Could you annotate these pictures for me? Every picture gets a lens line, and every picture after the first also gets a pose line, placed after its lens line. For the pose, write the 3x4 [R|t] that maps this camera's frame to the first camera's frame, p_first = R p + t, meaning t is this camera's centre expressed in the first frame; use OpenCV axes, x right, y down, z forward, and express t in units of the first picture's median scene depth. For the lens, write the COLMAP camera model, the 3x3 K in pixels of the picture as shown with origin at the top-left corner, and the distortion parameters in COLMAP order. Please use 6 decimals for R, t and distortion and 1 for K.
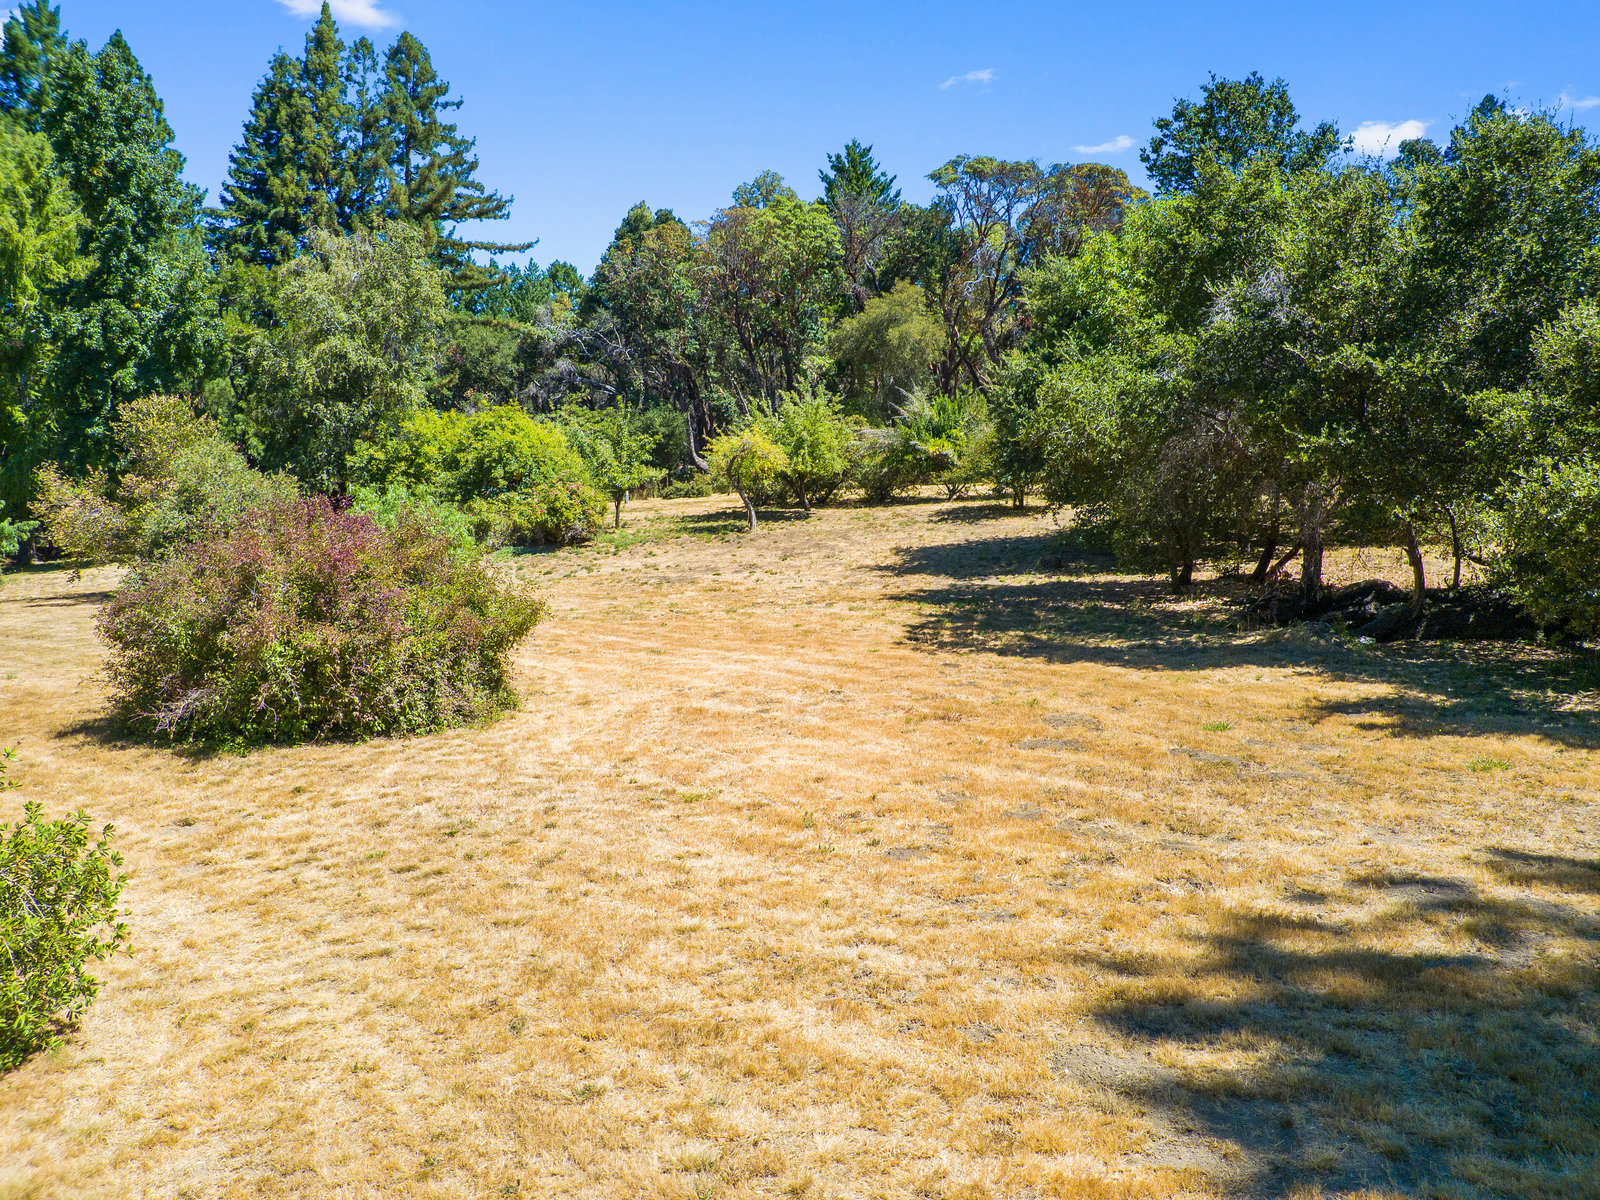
lens RADIAL K [[1197.2, 0, 807.0], [0, 1197.2, 584.9], [0, 0, 1]] dist [0.079676, -0.112763]
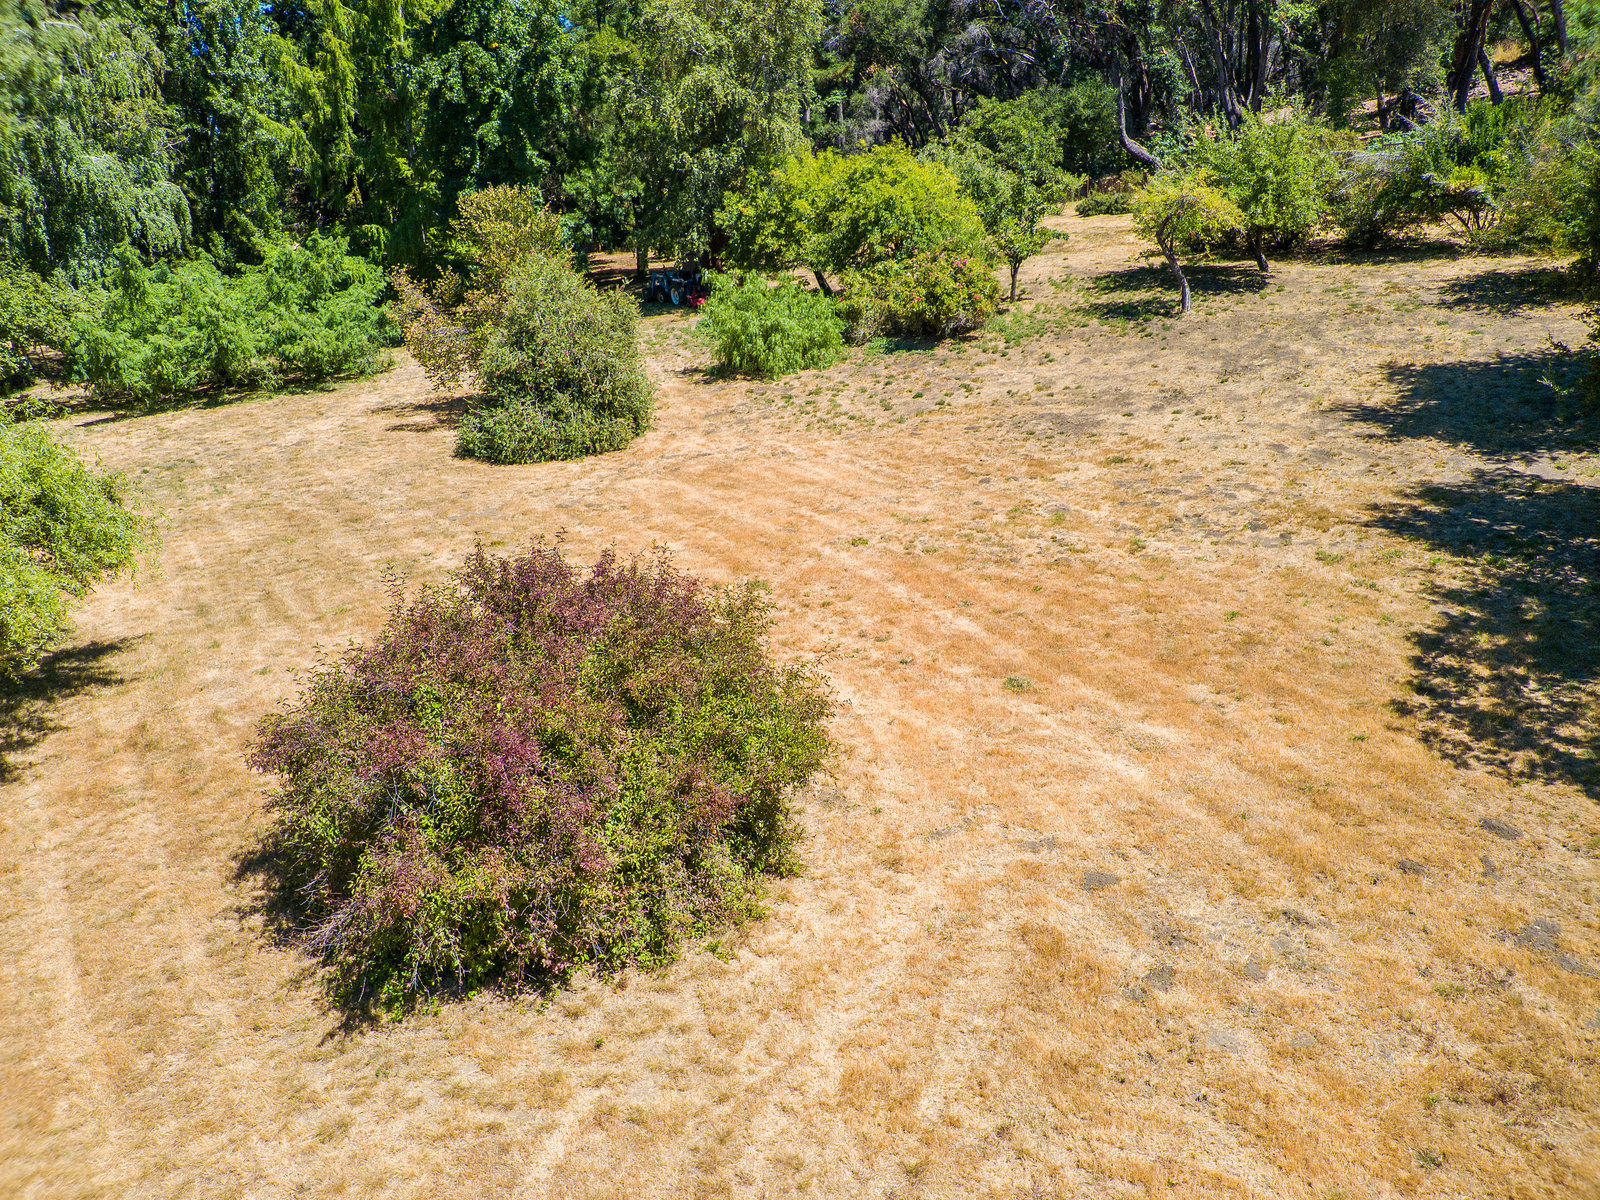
lens RADIAL K [[1197.2, 0, 795.1], [0, 1197.2, 596.9], [0, 0, 1]] dist [0.079676, -0.112763]
pose [[0.941398, 0.093743, -0.324010, -0.011278], [0.001213, 0.959656, 0.281175, -0.087150], [0.337296, -0.265091, 0.903304, 0.147005]]
